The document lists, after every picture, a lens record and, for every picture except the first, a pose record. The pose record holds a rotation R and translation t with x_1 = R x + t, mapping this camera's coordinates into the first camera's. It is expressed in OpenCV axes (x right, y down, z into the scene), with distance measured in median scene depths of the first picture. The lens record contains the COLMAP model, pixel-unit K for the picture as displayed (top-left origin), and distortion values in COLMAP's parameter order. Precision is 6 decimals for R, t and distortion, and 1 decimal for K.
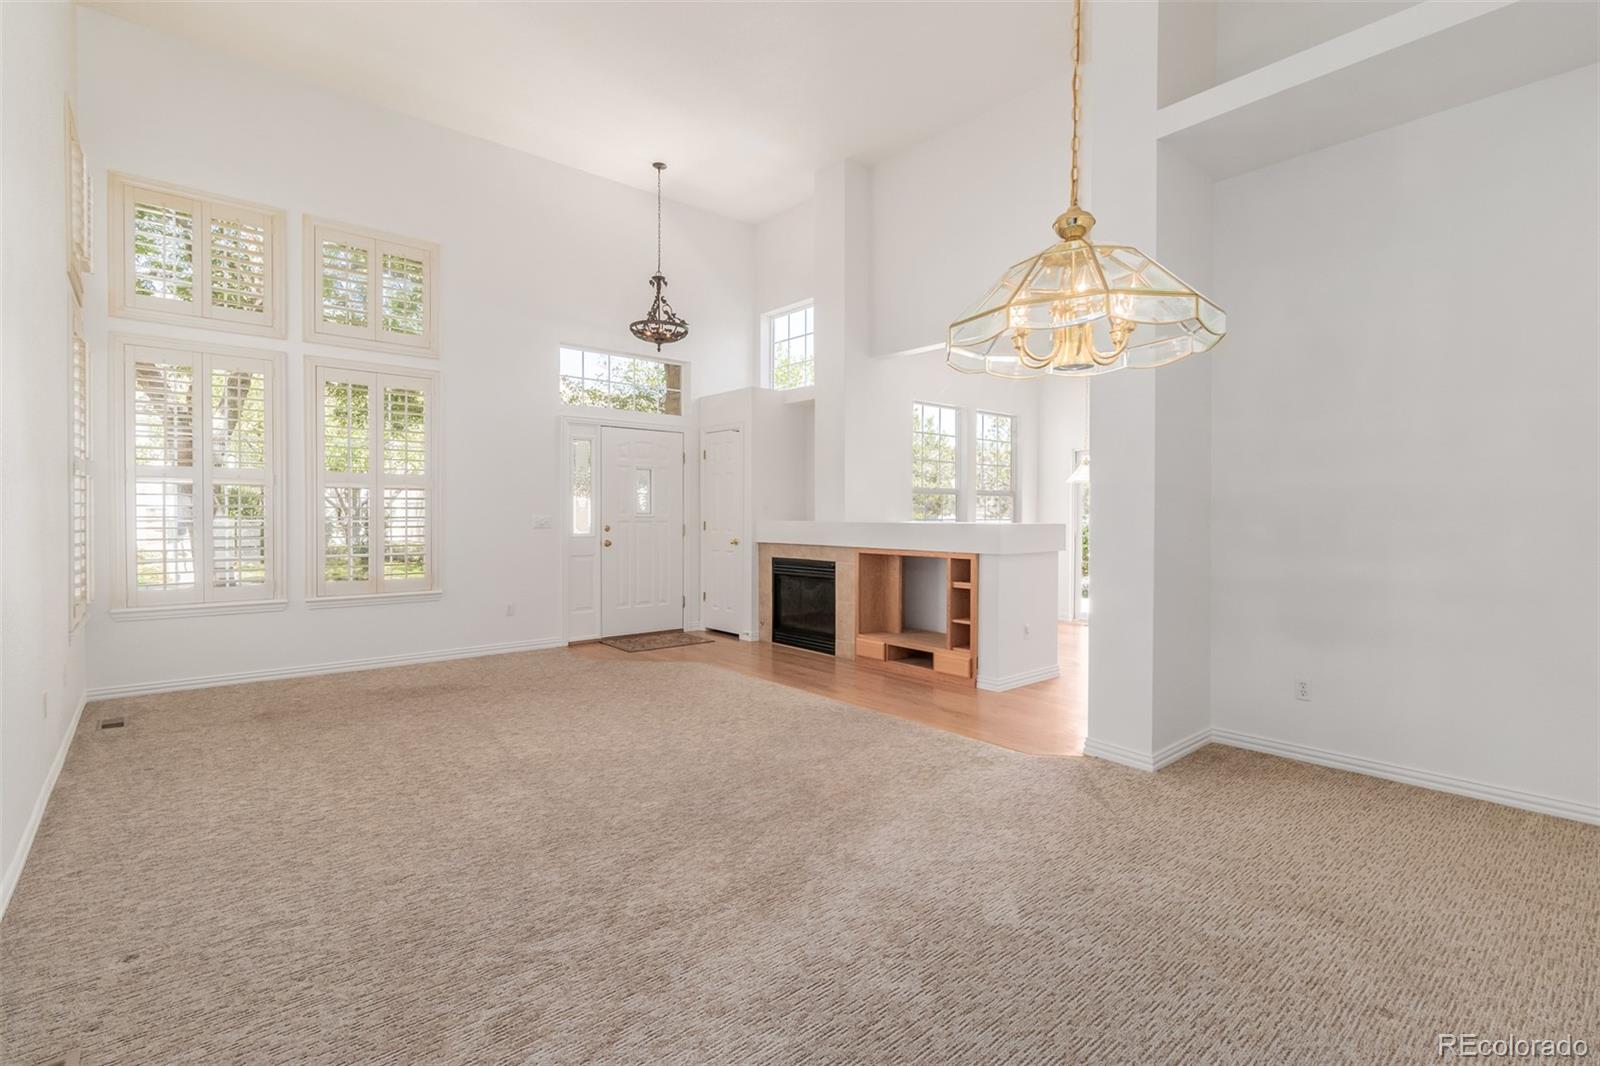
lens RADIAL K [[744.2, 0, 810.5], [0, 744.2, 514.3], [0, 0, 1]] dist [0.001658, 0.000365]
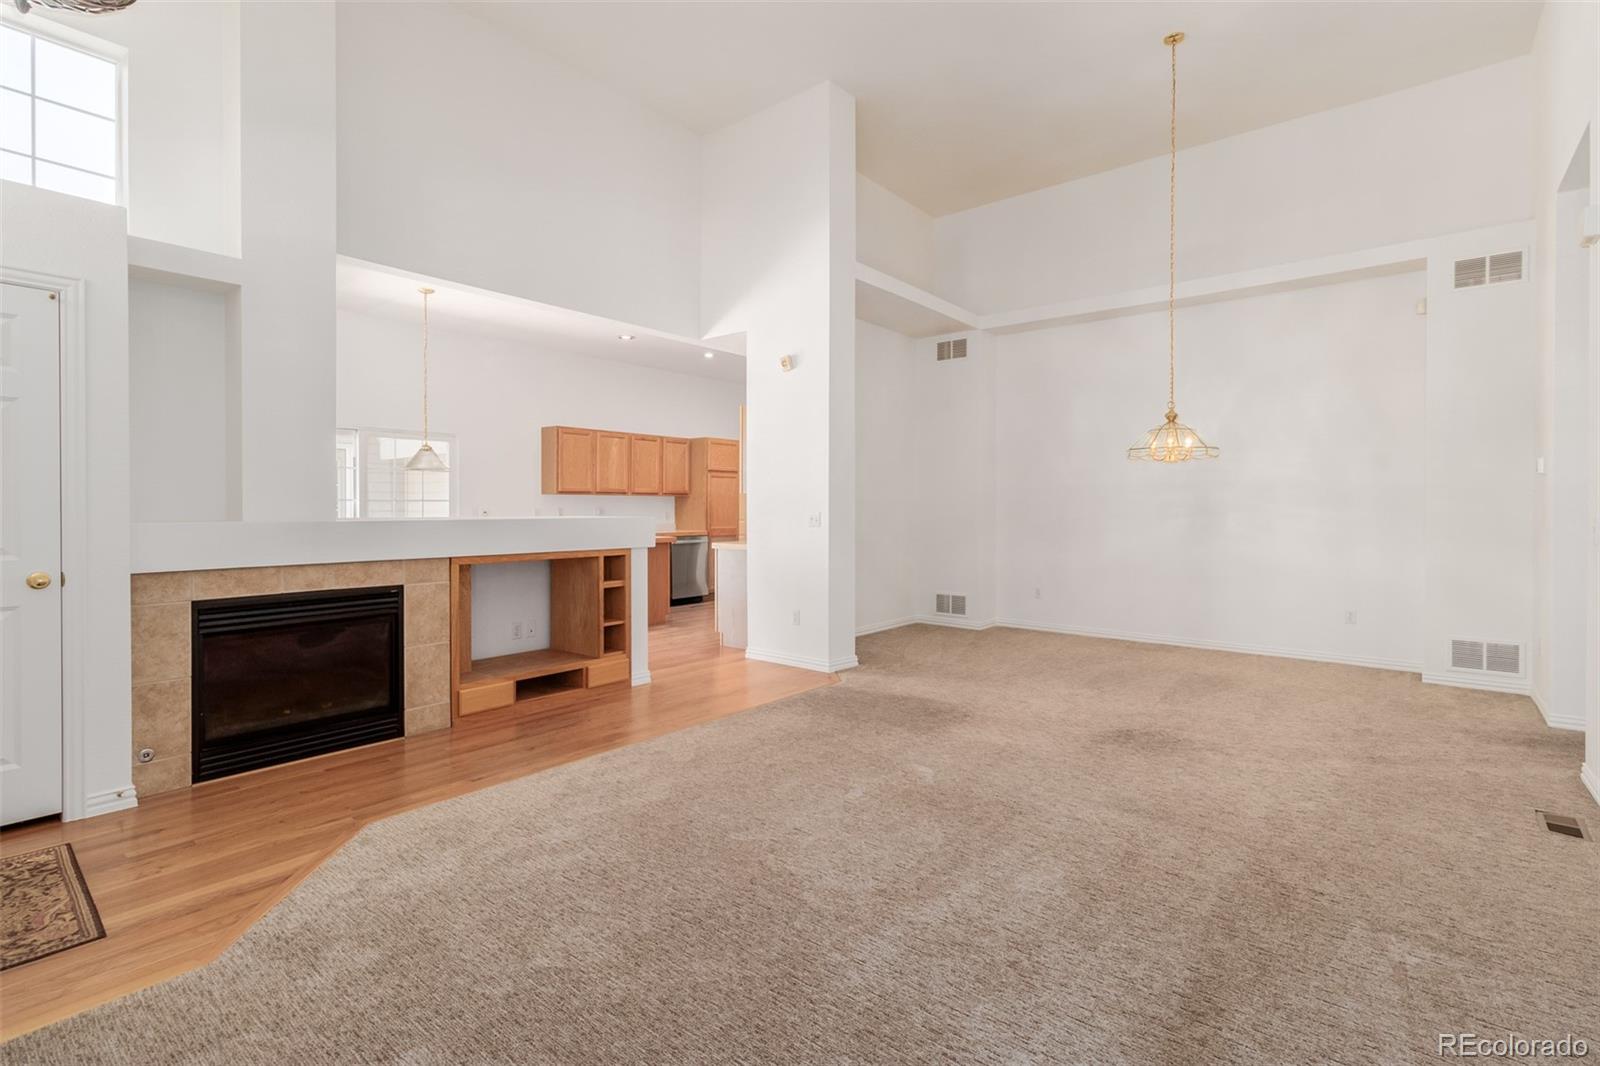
lens RADIAL K [[744.2, 0, 810.5], [0, 744.2, 514.3], [0, 0, 1]] dist [0.001658, 0.000365]
pose [[-0.178054, -0.013452, 0.983929, -0.636878], [-0.003074, 0.999909, 0.013114, -0.004080], [-0.984016, -0.000689, -0.178079, 0.776677]]
